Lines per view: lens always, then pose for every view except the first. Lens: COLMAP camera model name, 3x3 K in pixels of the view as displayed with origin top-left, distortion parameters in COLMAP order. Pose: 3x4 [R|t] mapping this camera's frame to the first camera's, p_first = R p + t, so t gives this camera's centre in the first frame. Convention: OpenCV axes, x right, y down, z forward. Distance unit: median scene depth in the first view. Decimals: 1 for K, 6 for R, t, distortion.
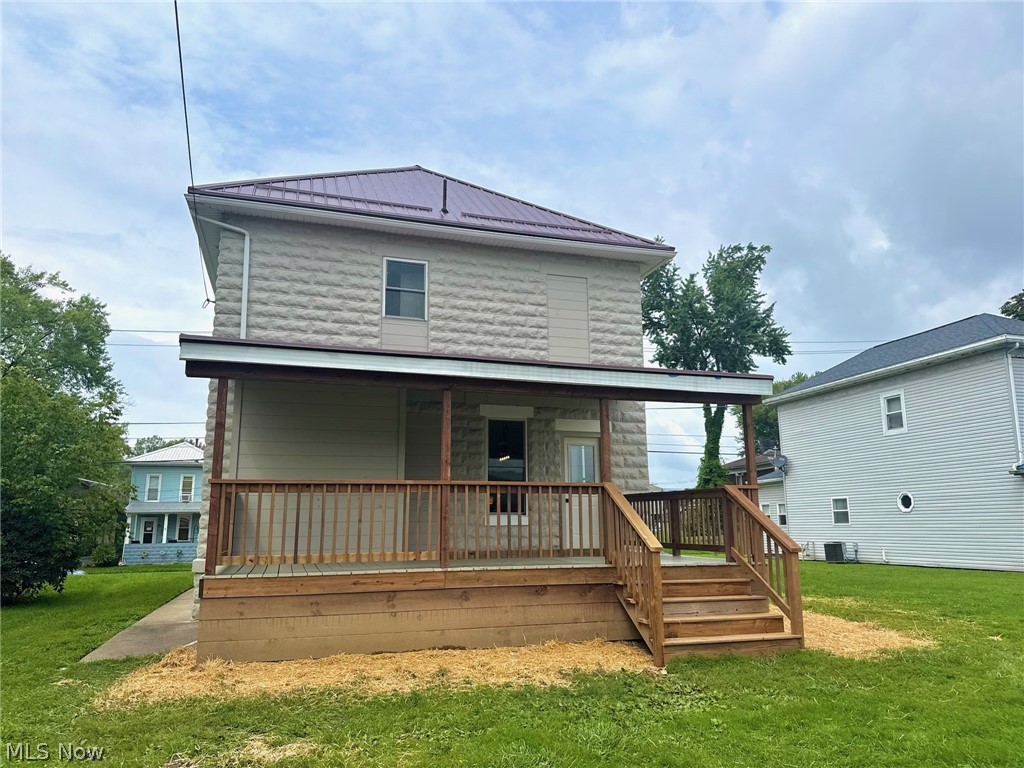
lens RADIAL K [[704.1, 0, 510.3], [0, 704.1, 390.2], [0, 0, 1]] dist [0.146432, -0.234157]
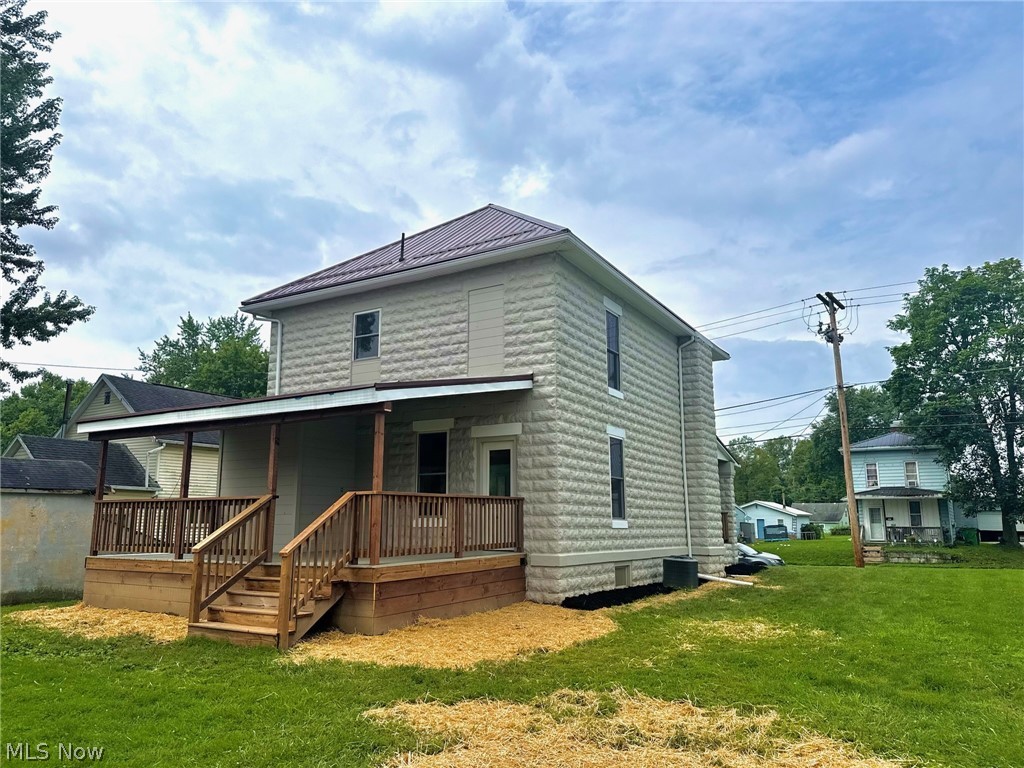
lens RADIAL K [[742.2, 0, 512.0], [0, 742.2, 384.0], [0, 0, 1]] dist [0.092831, -0.000468]
pose [[0.657690, -0.132874, -0.741477, 0.958334], [0.136463, 0.989050, -0.056197, 0.049009], [0.740825, -0.064224, 0.668621, 0.307635]]
